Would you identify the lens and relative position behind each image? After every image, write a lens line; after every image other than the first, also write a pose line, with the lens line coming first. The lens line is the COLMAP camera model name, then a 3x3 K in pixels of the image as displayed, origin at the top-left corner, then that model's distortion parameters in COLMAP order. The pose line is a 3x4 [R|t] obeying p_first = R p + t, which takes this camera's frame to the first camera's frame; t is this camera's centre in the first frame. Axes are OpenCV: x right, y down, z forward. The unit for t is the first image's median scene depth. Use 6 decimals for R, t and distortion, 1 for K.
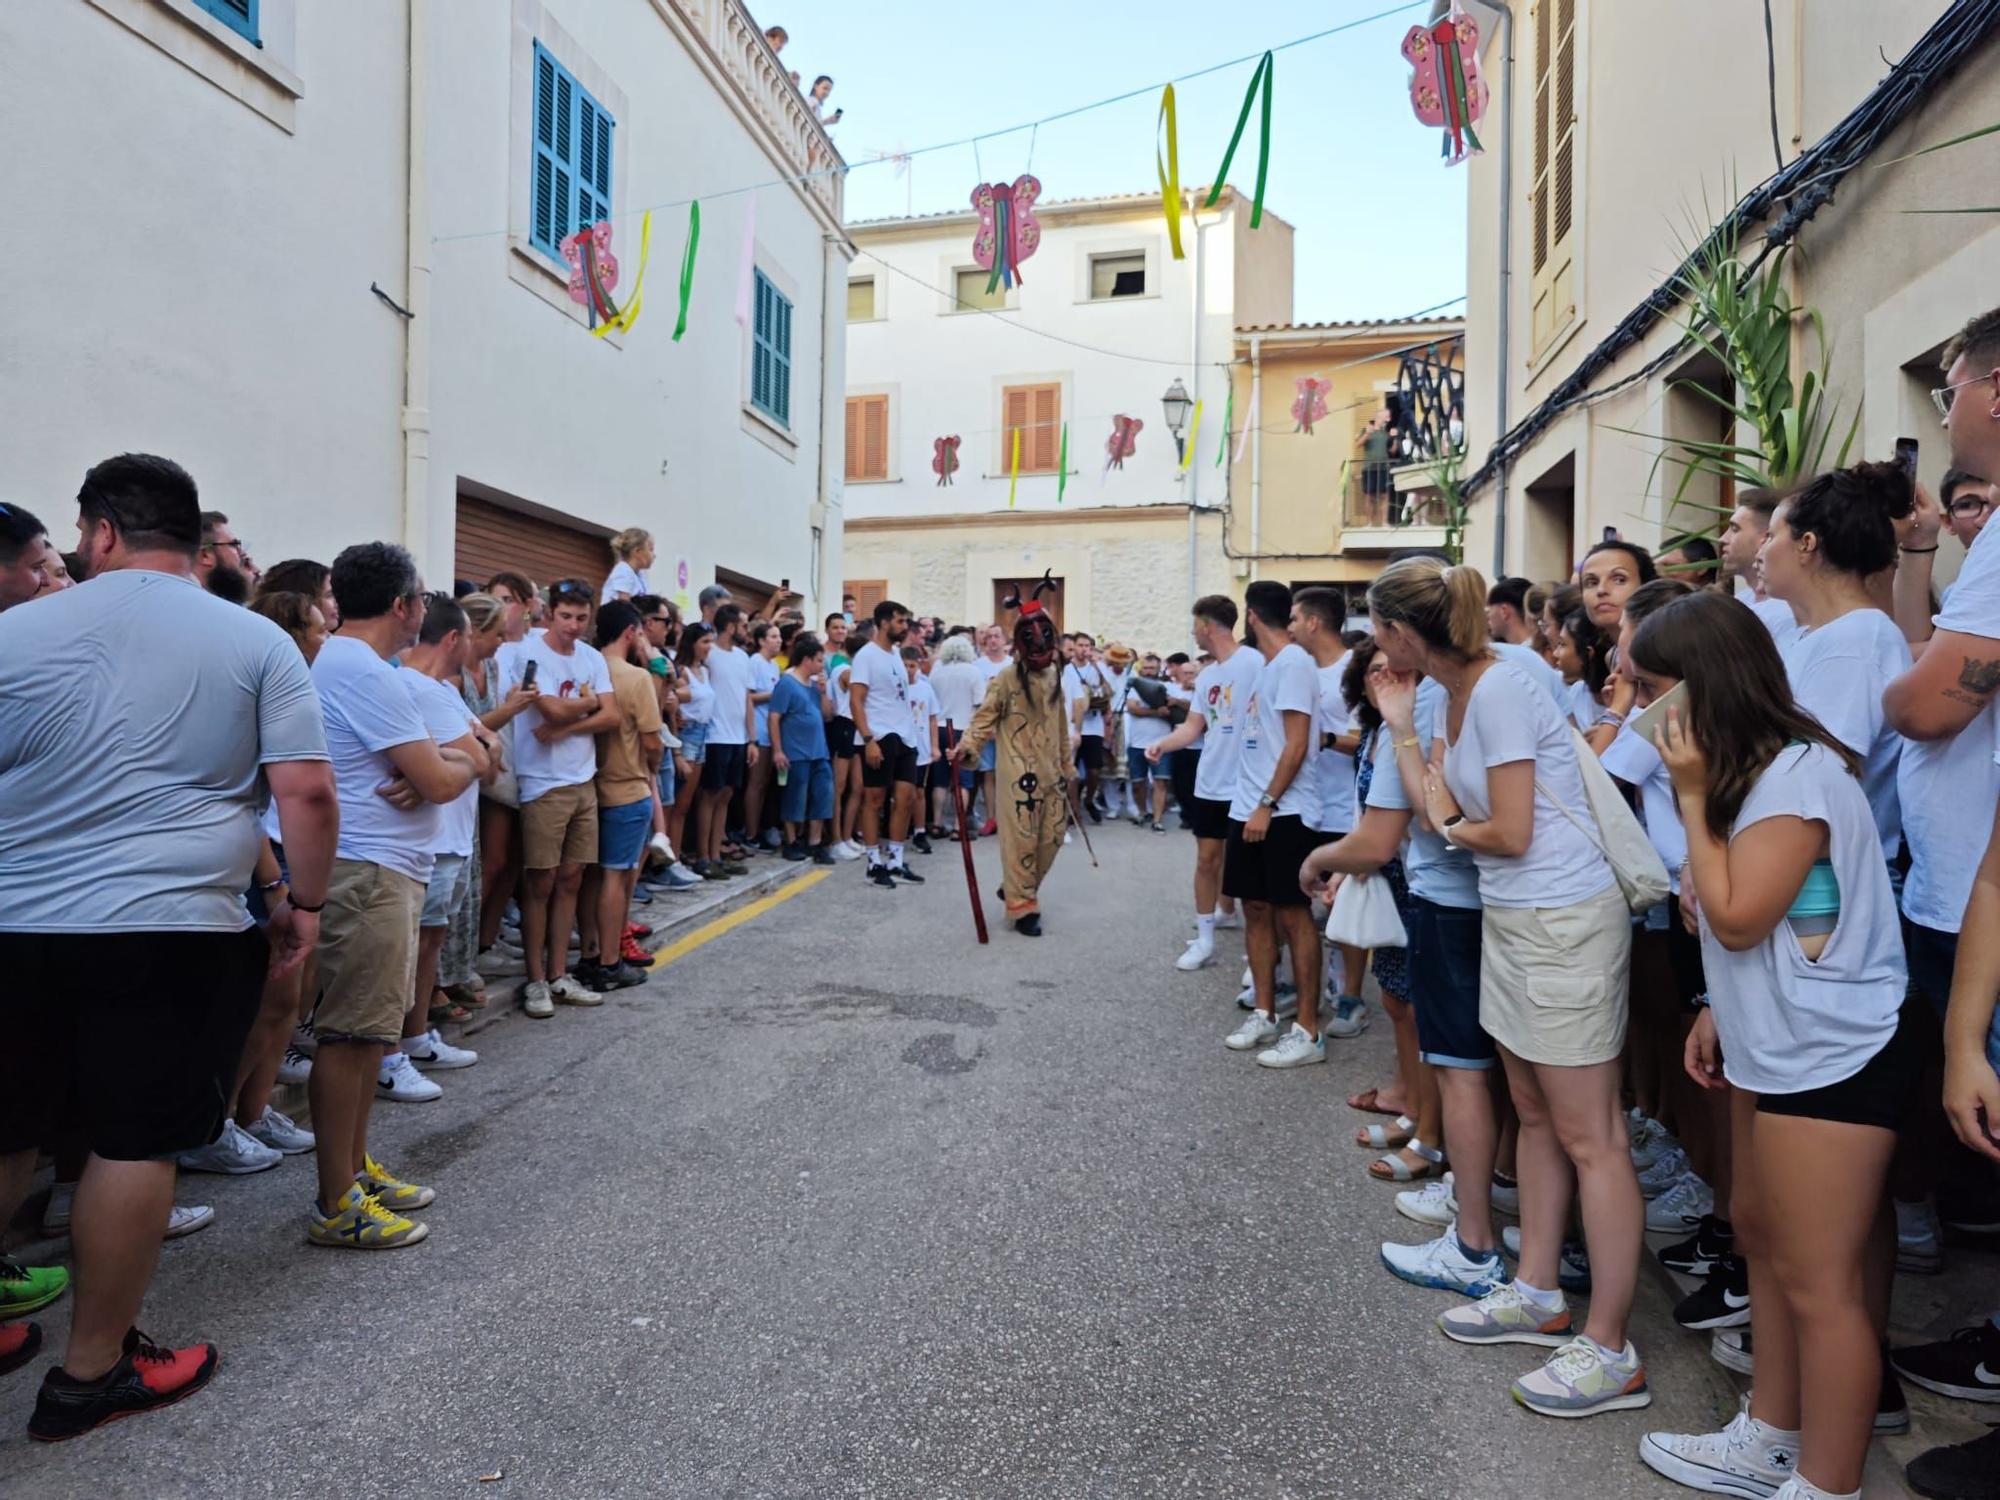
lens RADIAL K [[1386.5, 0, 959.2], [0, 1386.5, 707.4], [0, 0, 1]] dist [-0.007136, 0.022769]
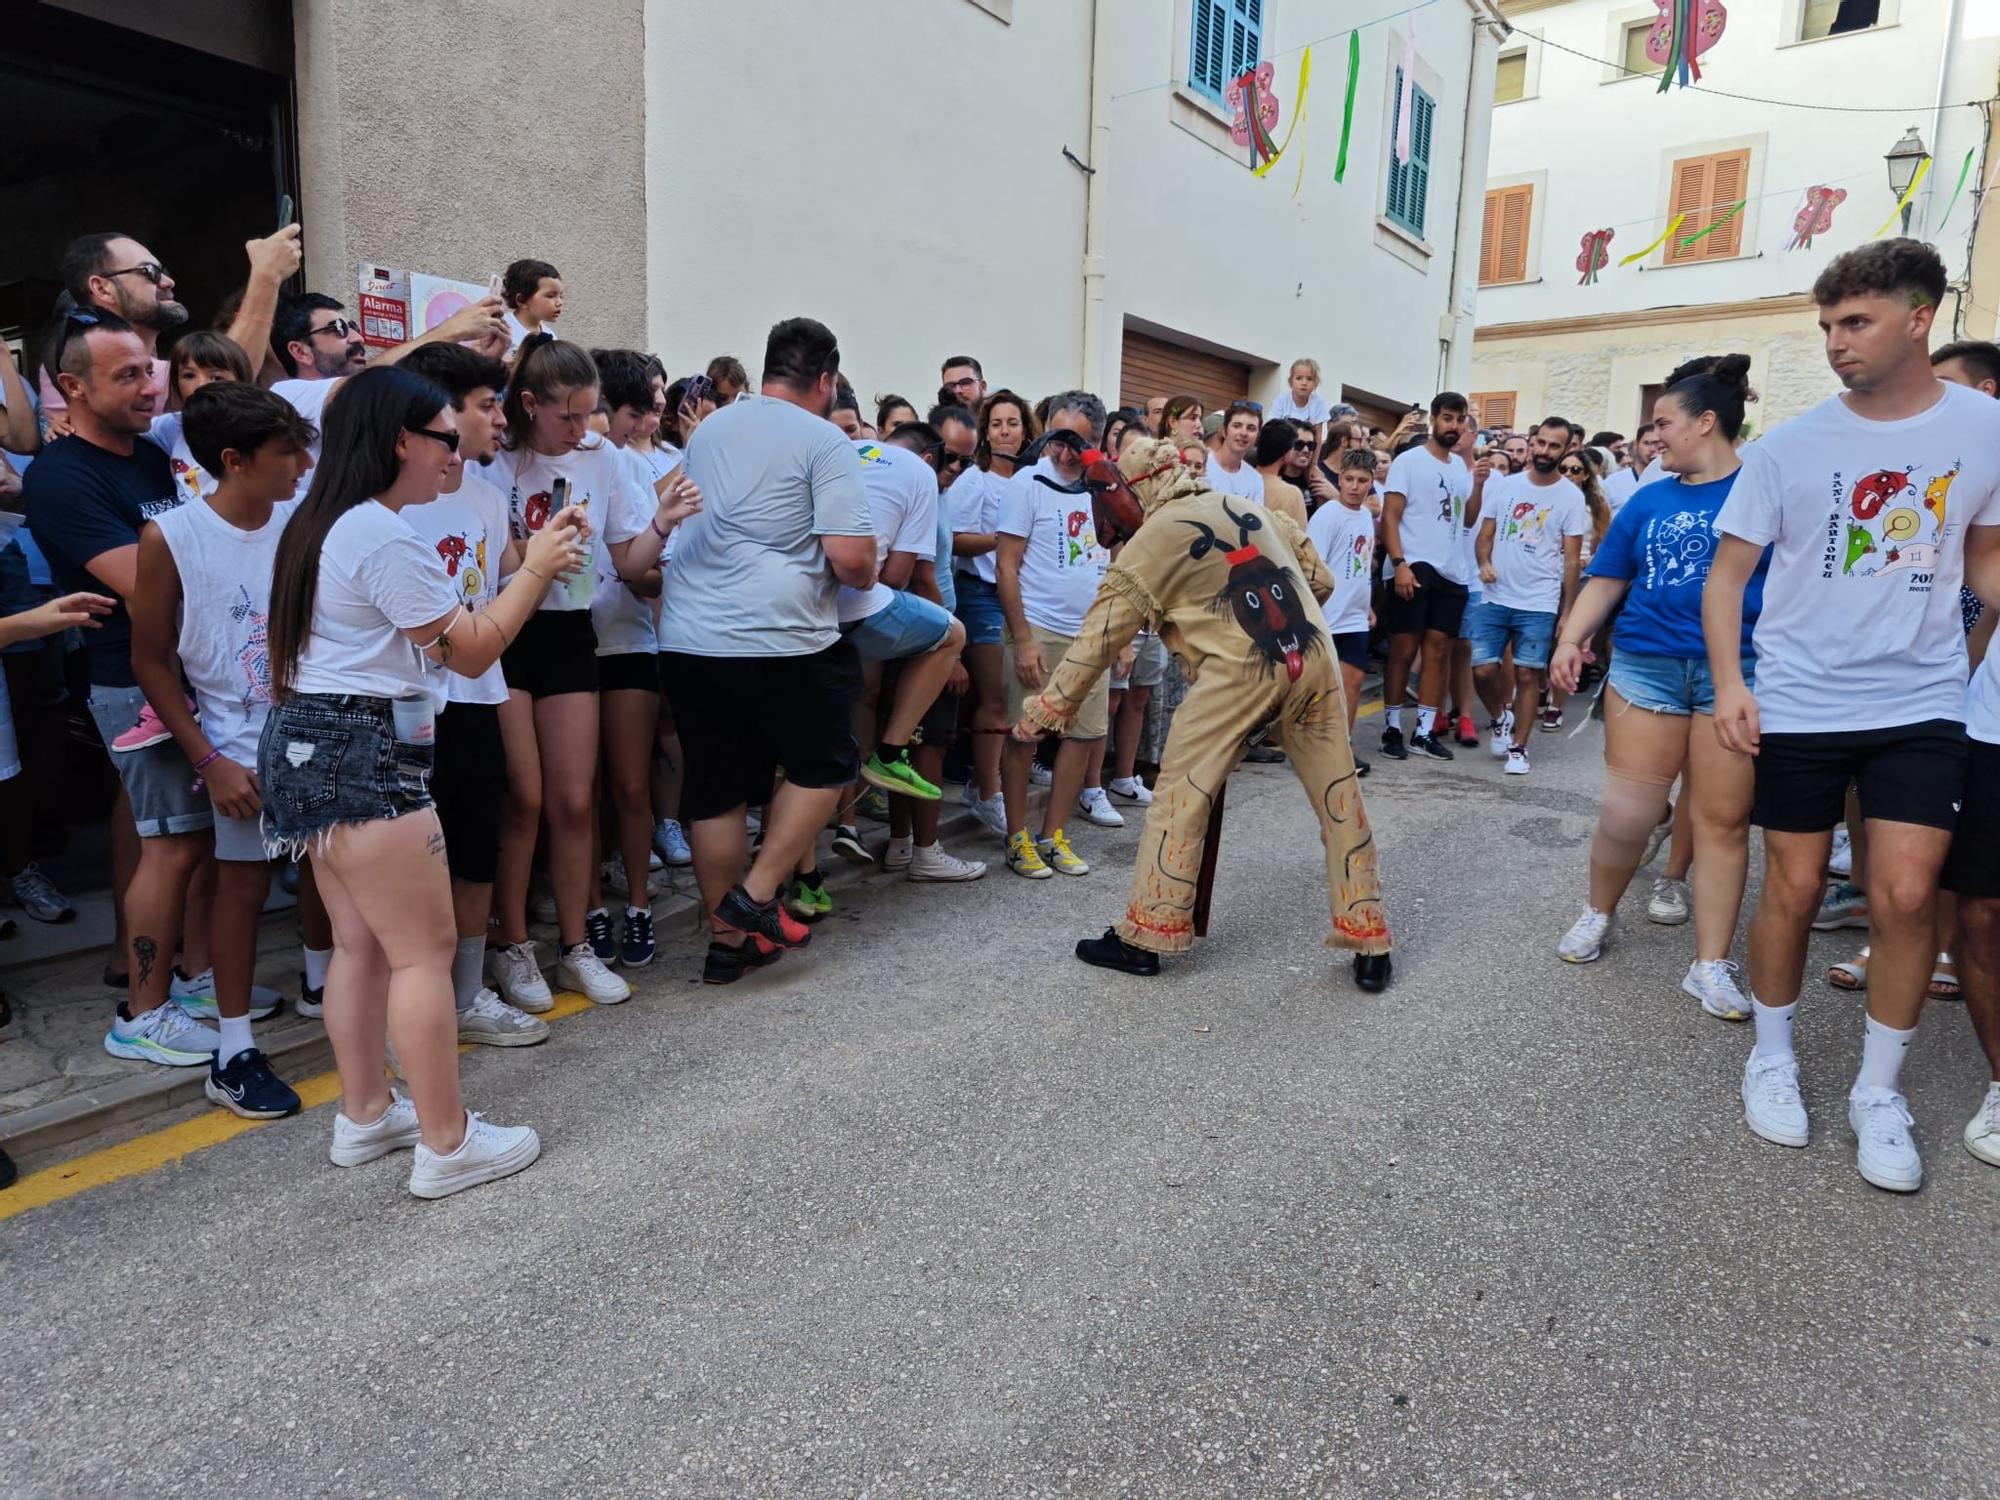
lens RADIAL K [[1356.3, 0, 959.9], [0, 1356.3, 753.9], [0, 0, 1]] dist [0.005129, 0.006478]
pose [[0.909359, 0.071859, -0.409759, 0.000409], [-0.004114, 0.986474, 0.163867, 0.011051], [0.415992, -0.147328, 0.897354, -0.150661]]
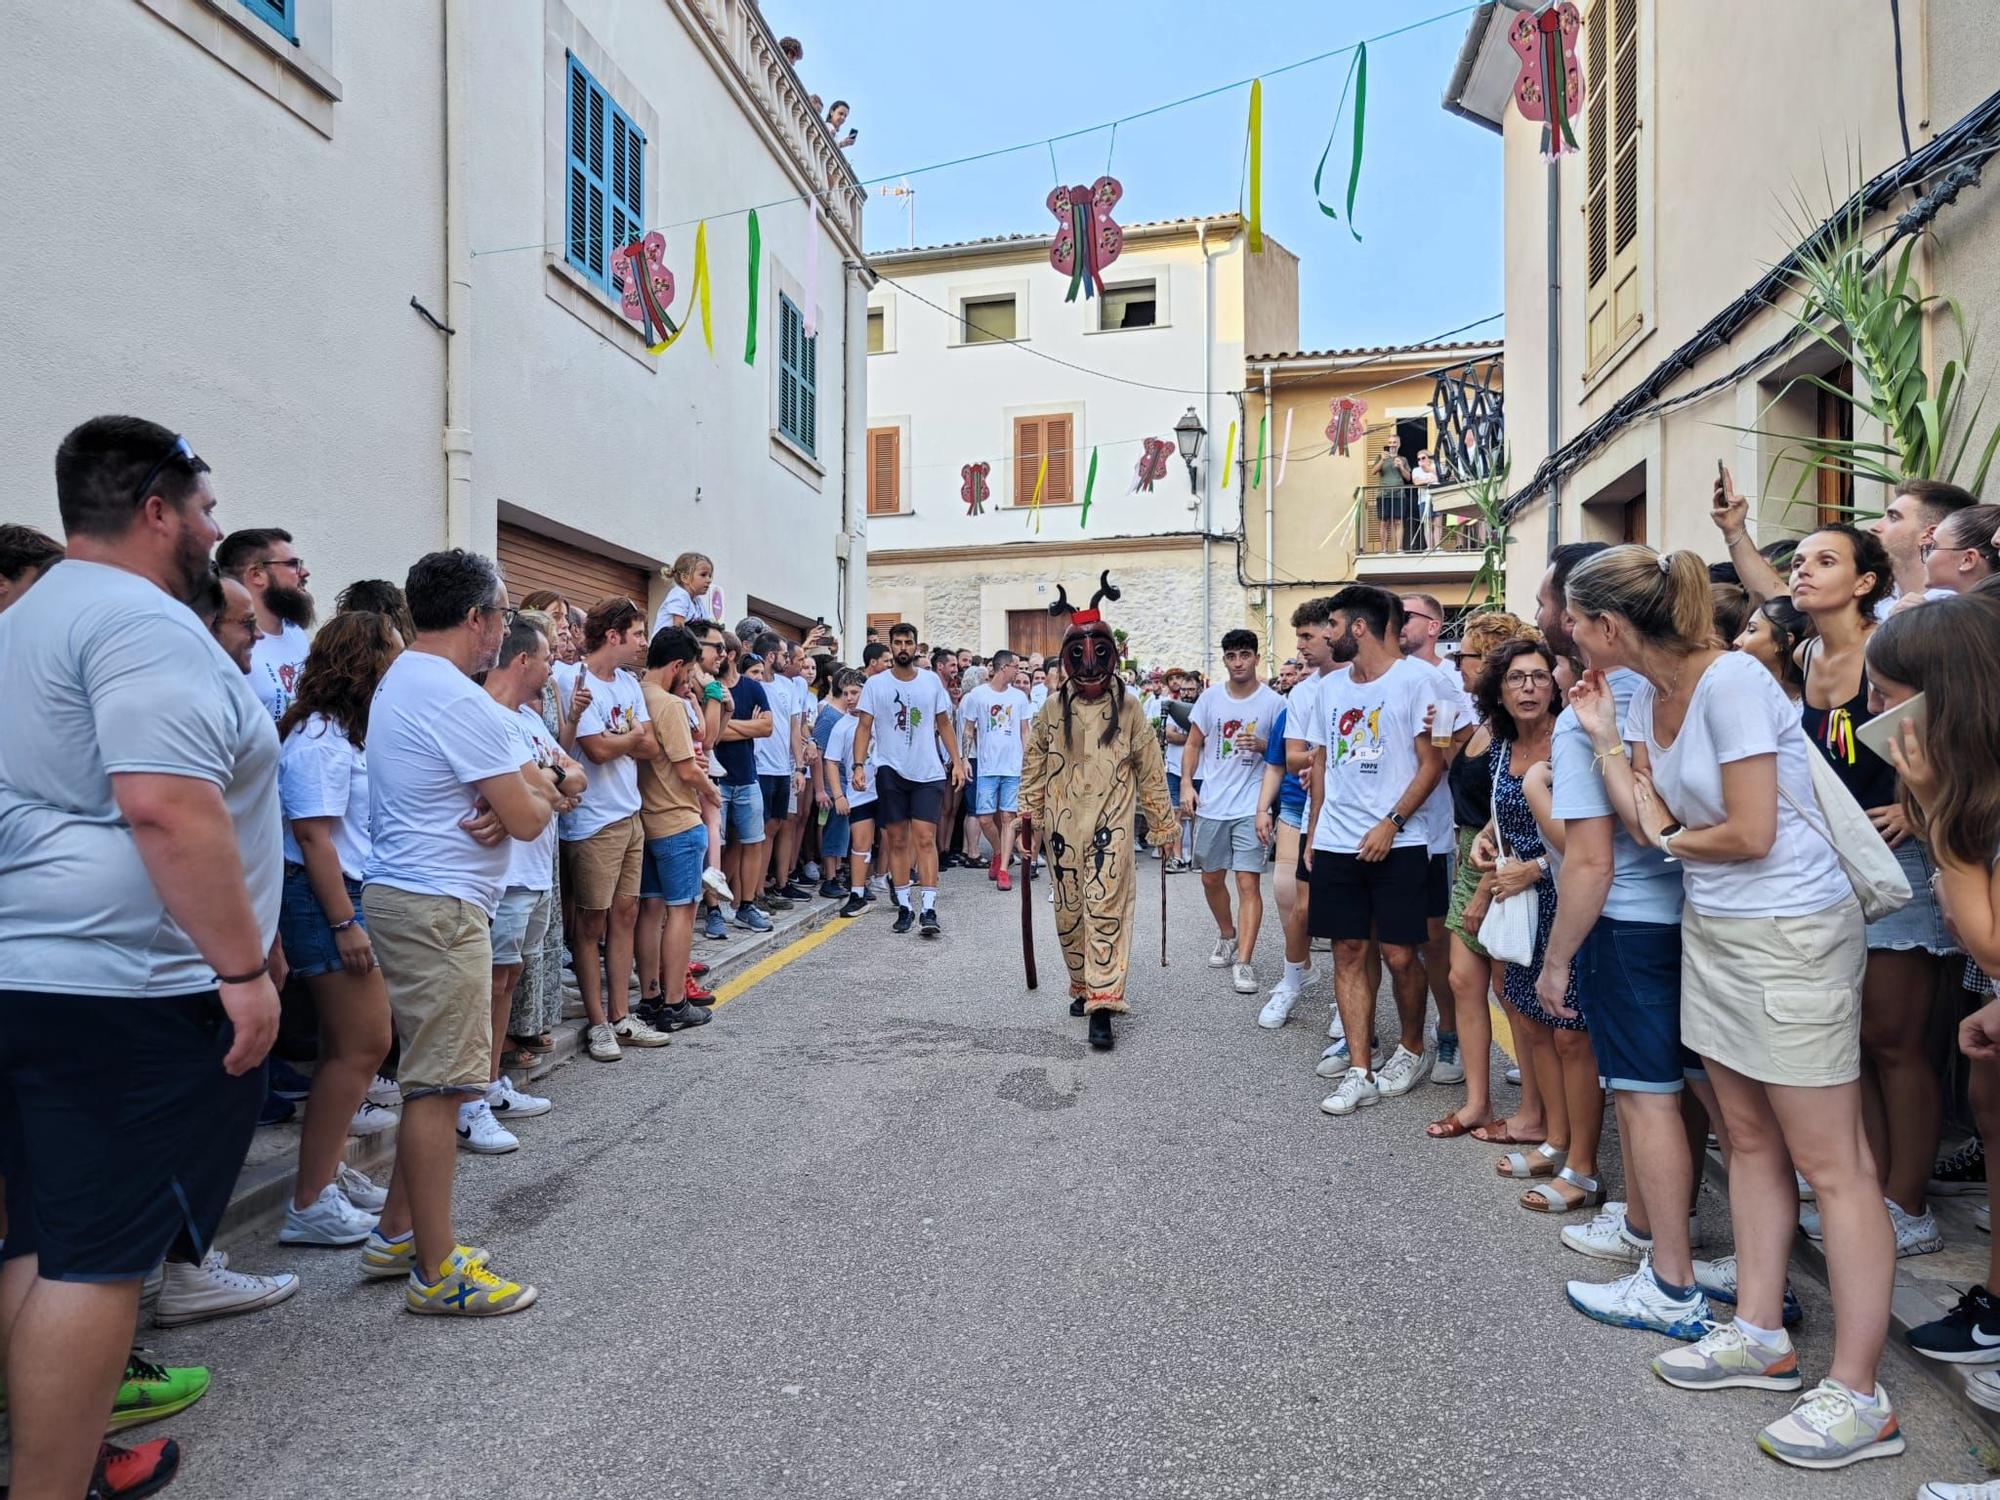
lens RADIAL K [[1379.6, 0, 999.3], [0, 1379.6, 731.3], [0, 0, 1]] dist [0.010716, 0.000933]
pose [[0.999451, -0.015565, 0.029253, -0.058361], [0.015804, 0.999843, -0.007967, 0.009113], [-0.029124, 0.008425, 0.999540, 0.040804]]
